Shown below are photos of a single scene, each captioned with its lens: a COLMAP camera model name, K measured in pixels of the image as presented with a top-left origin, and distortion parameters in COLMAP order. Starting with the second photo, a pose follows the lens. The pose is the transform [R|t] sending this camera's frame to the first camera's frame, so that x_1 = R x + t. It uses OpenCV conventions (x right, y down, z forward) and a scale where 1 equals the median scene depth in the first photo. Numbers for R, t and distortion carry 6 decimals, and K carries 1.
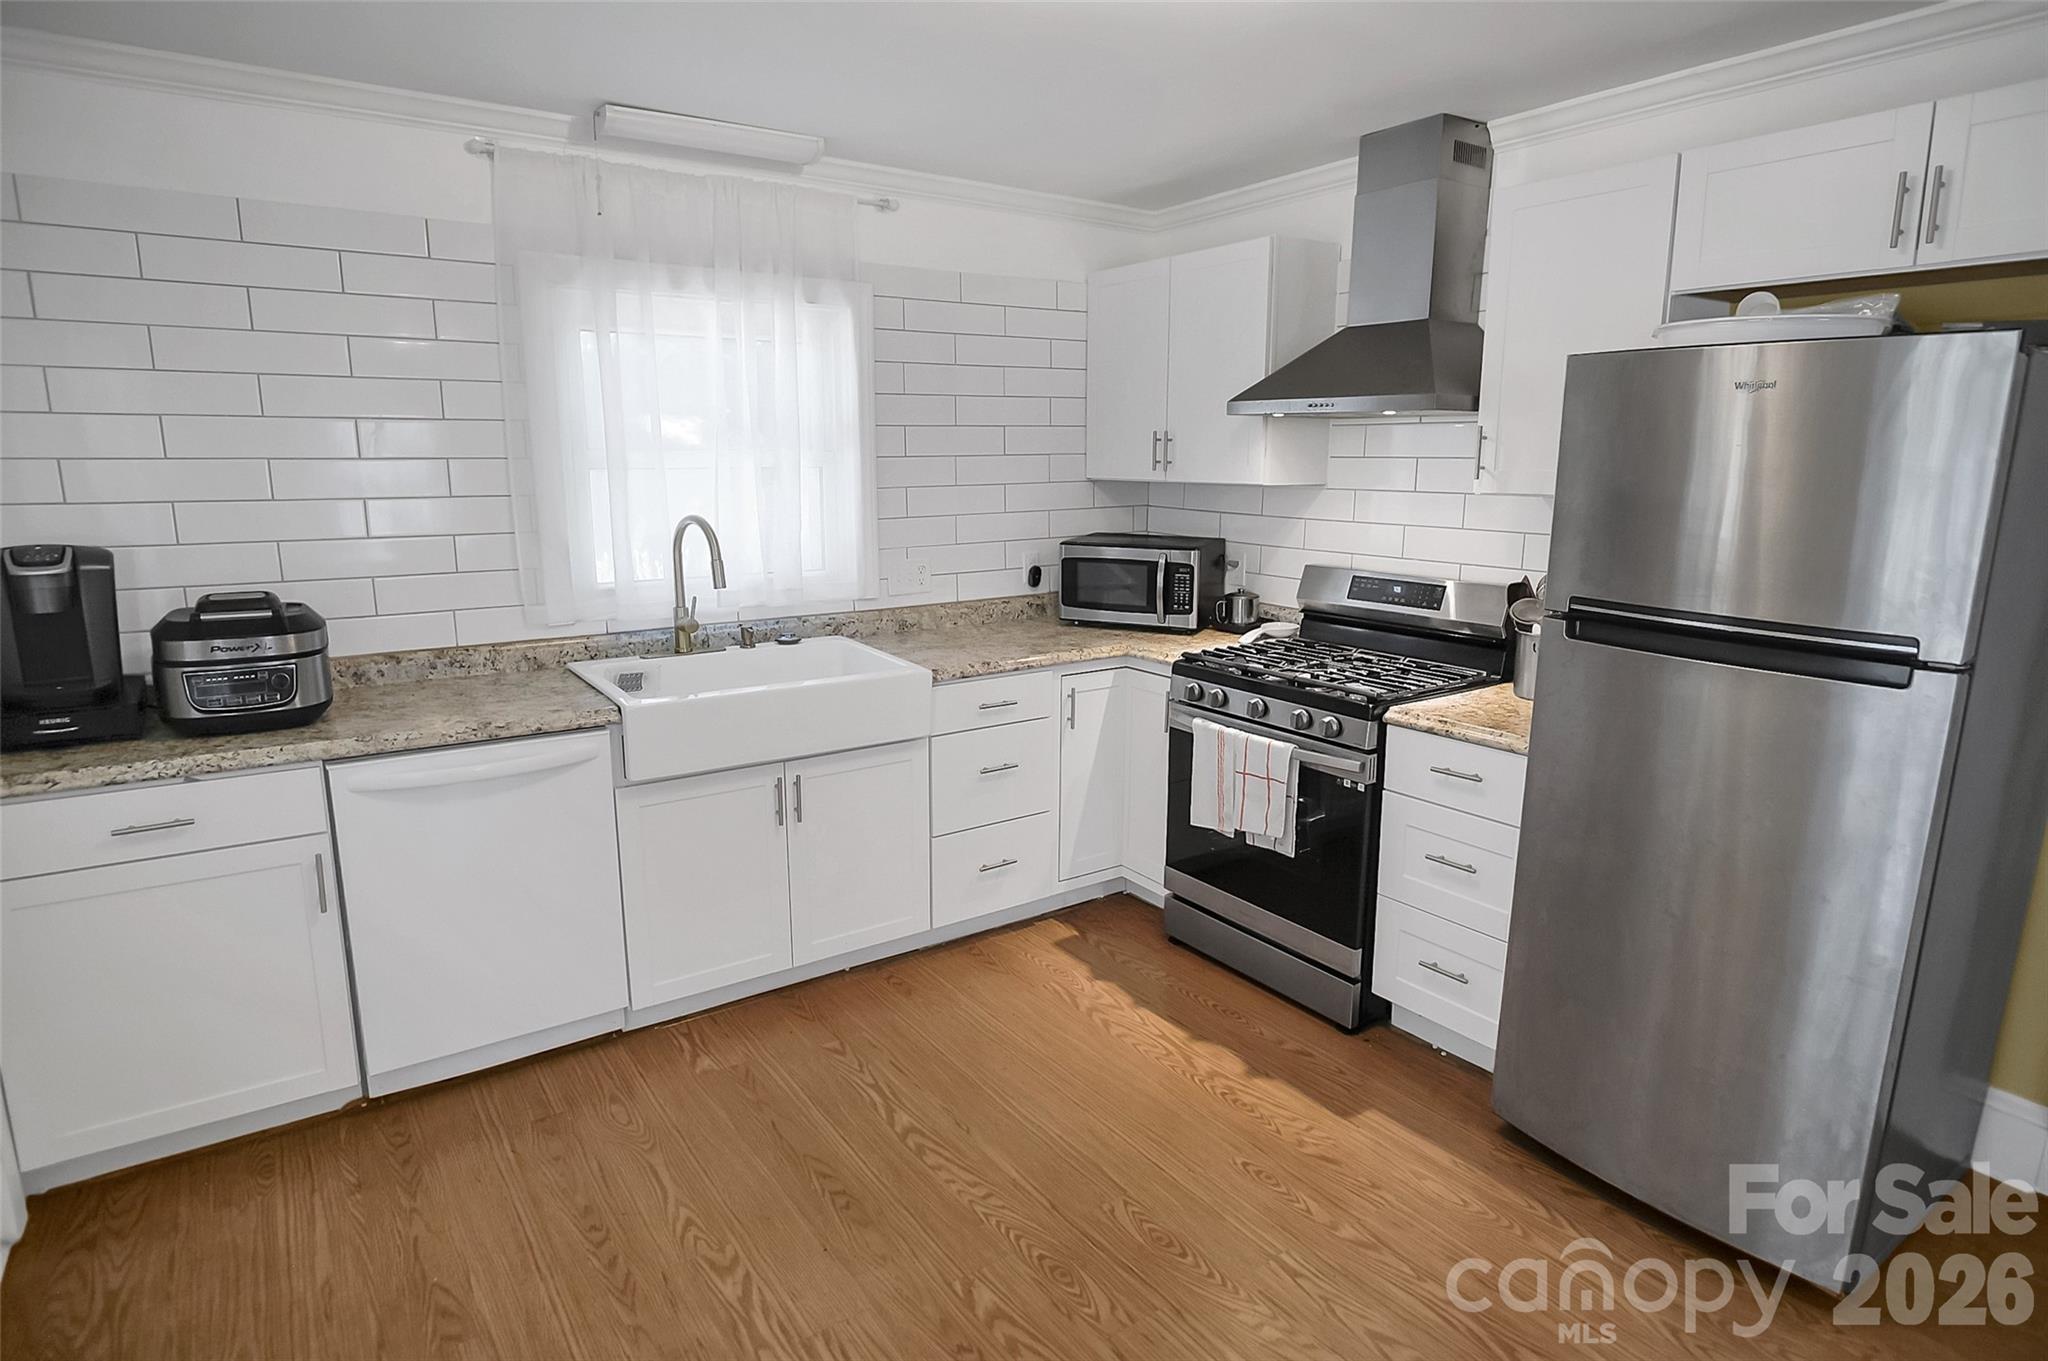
lens RADIAL K [[1107.9, 0, 1011.7], [0, 1107.9, 669.1], [0, 0, 1]] dist [-0.015699, 0.001717]
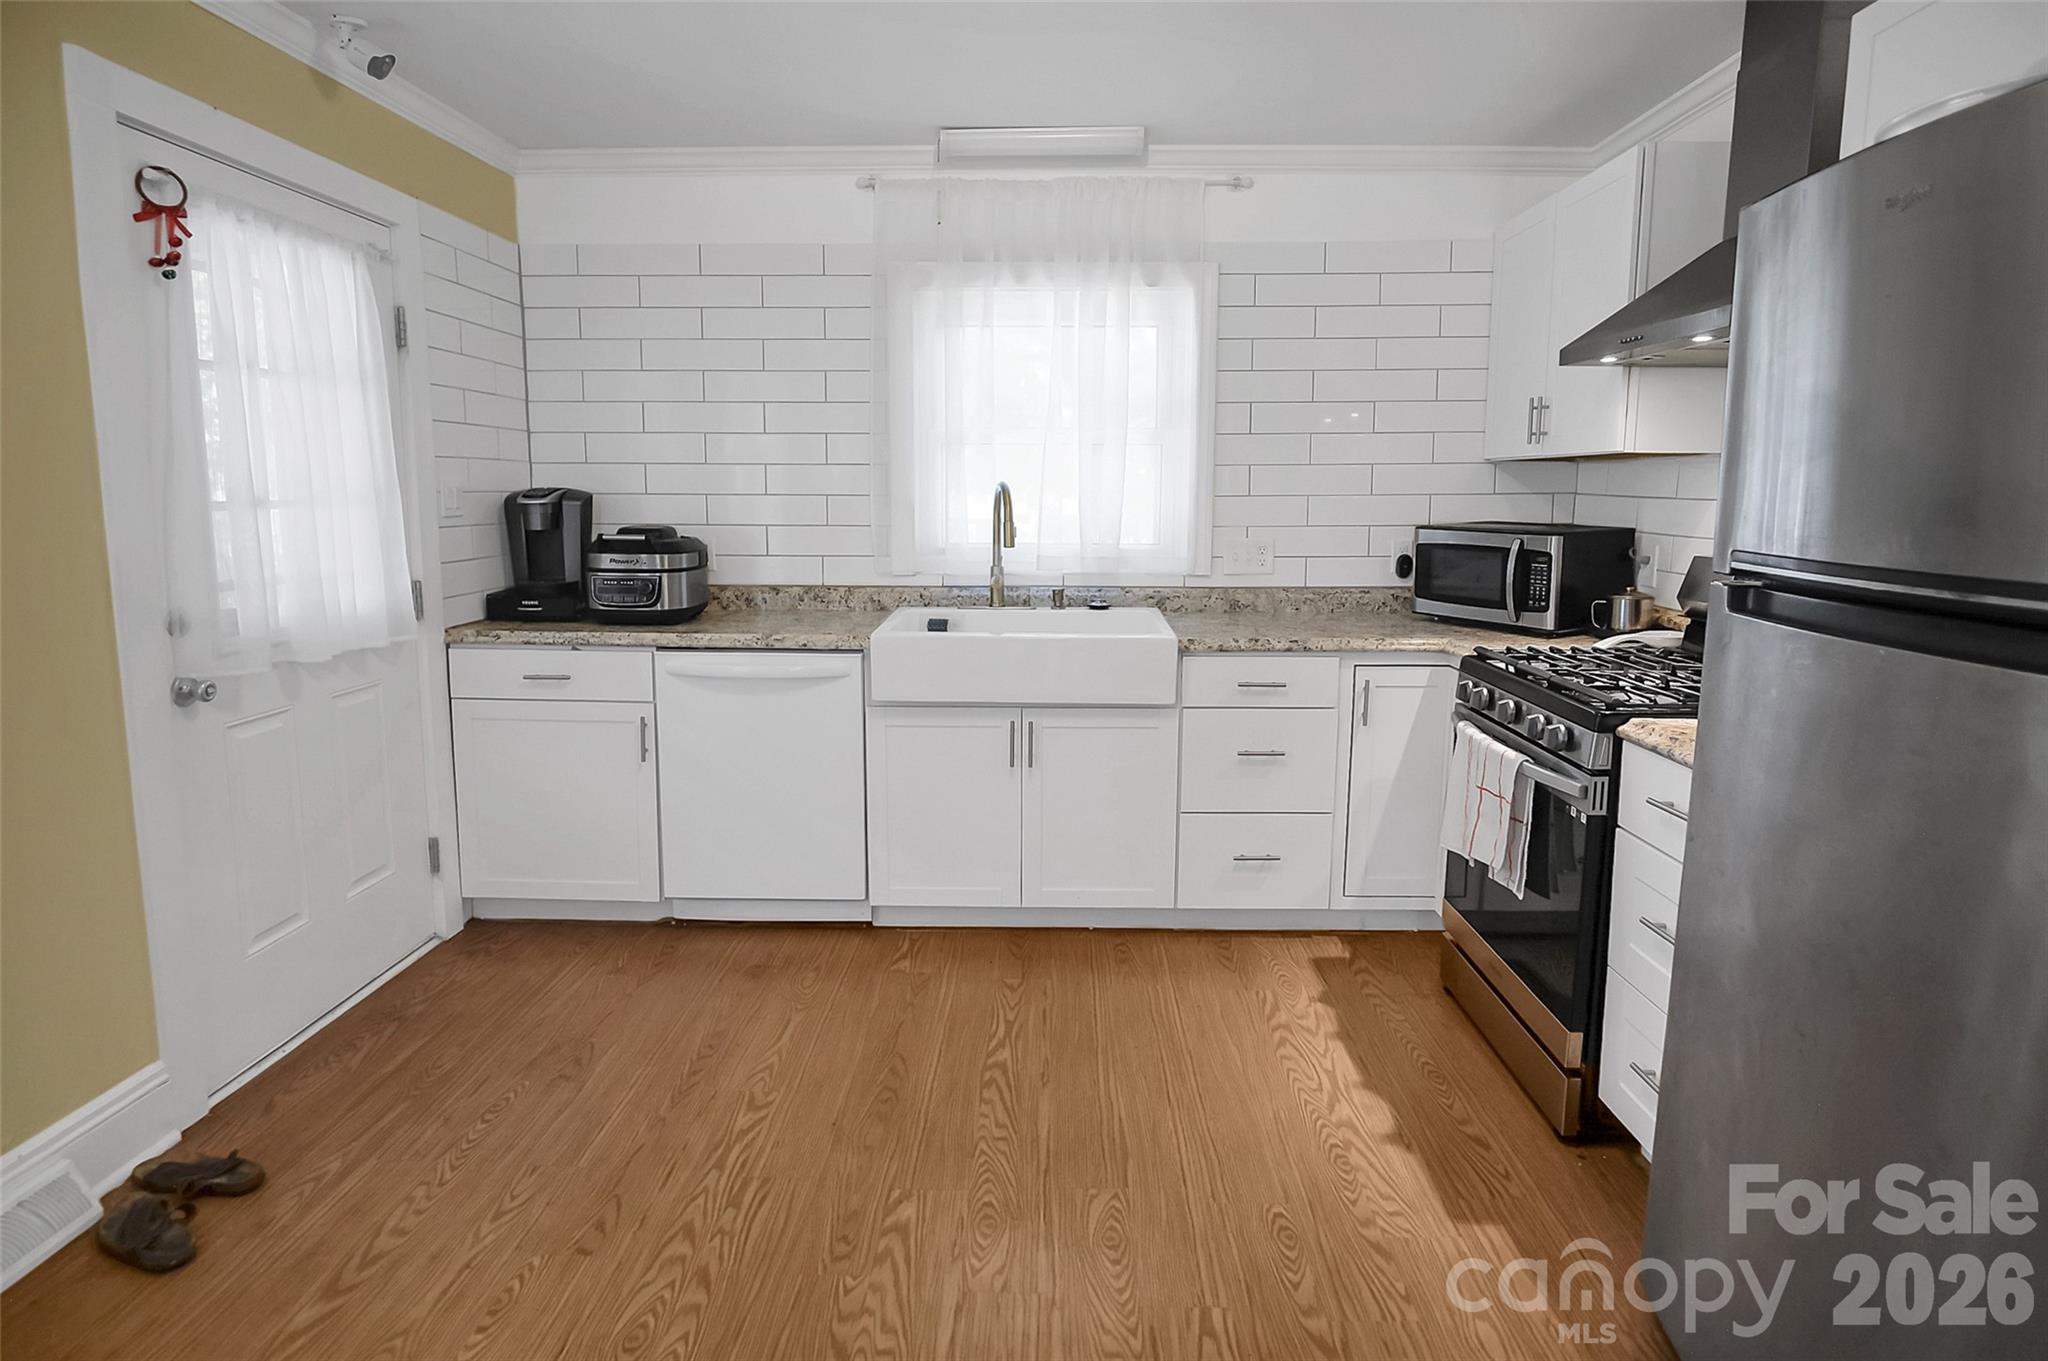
lens RADIAL K [[1101.7, 0, 1040.3], [0, 1101.7, 638.8], [0, 0, 1]] dist [-0.016697, 0.002359]
pose [[0.815068, 0.078615, -0.574007, 0.402576], [-0.112450, 0.993376, -0.023623, 0.040011], [0.568348, 0.083802, 0.818510, 0.136610]]
